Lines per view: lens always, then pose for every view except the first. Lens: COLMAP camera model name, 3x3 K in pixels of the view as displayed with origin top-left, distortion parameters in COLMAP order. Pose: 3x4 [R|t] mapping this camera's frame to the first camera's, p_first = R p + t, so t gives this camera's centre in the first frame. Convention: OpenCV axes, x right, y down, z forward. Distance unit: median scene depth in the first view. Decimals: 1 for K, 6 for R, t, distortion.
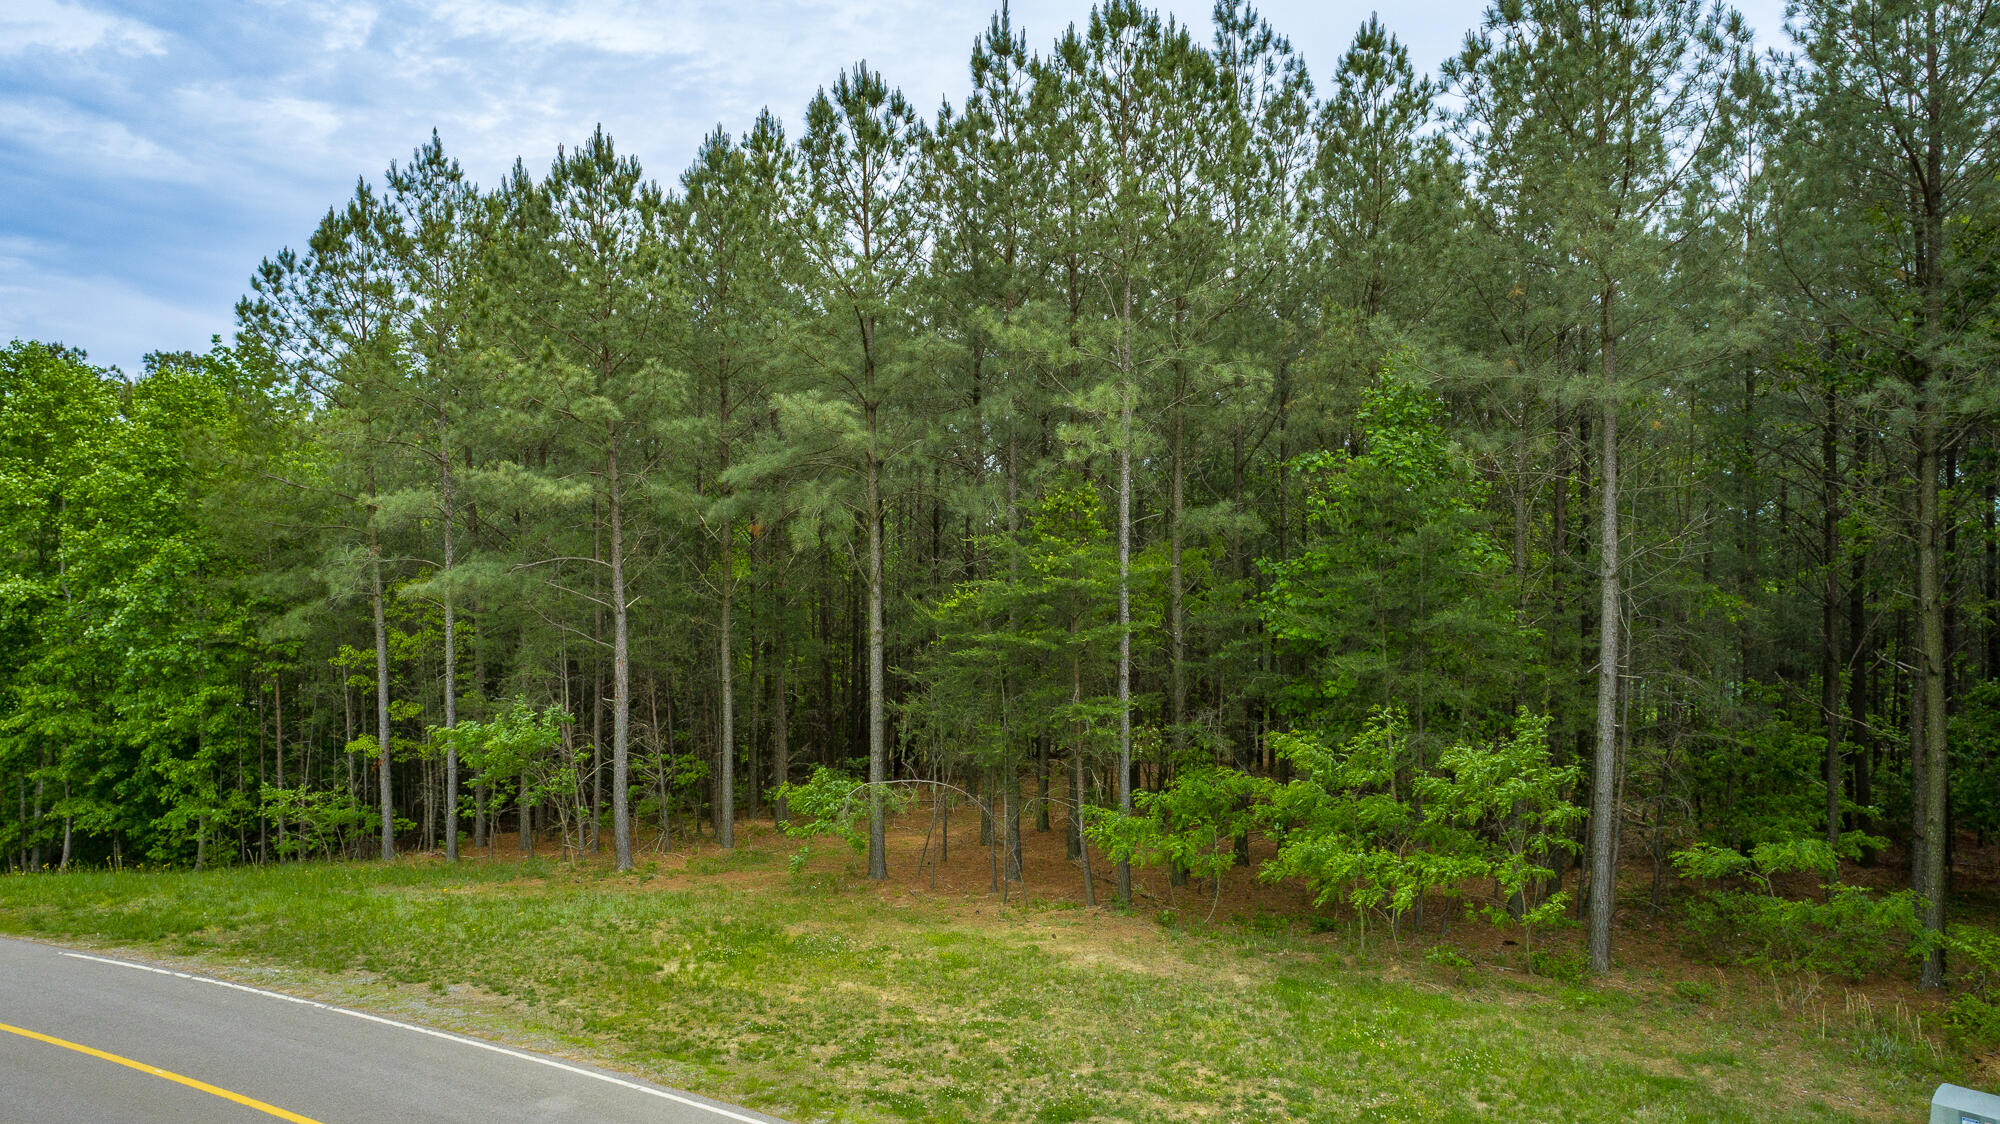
lens RADIAL K [[1349.3, 0, 1001.0], [0, 1349.3, 560.7], [0, 0, 1]] dist [-0.017040, 0.013827]
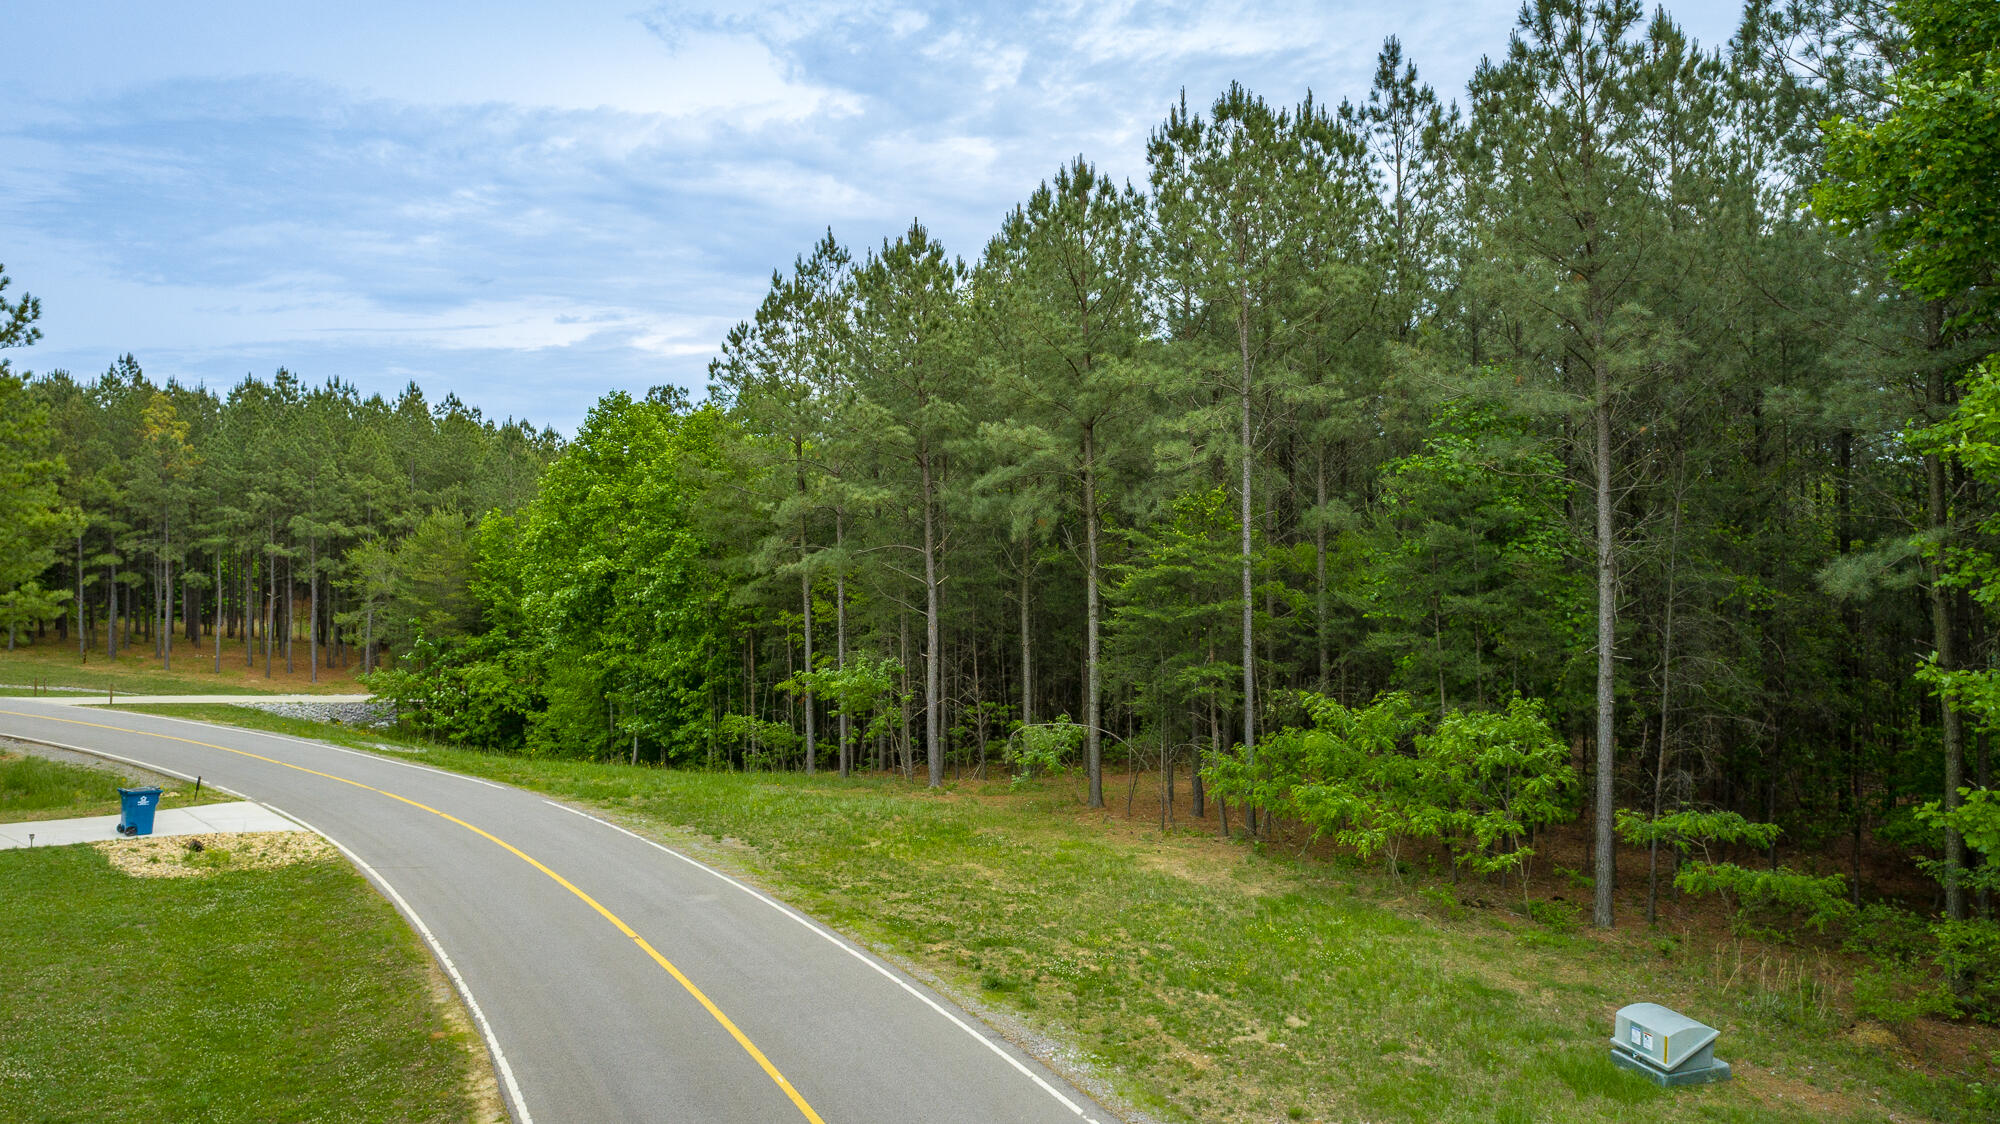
lens RADIAL K [[1313.3, 0, 999.2], [0, 1313.3, 497.0], [0, 0, 1]] dist [-0.022717, 0.000941]
pose [[0.910268, -0.013854, -0.413787, 0.278912], [-0.000753, 0.999383, -0.035119, -0.004922], [0.414018, 0.032279, 0.909696, -0.119693]]
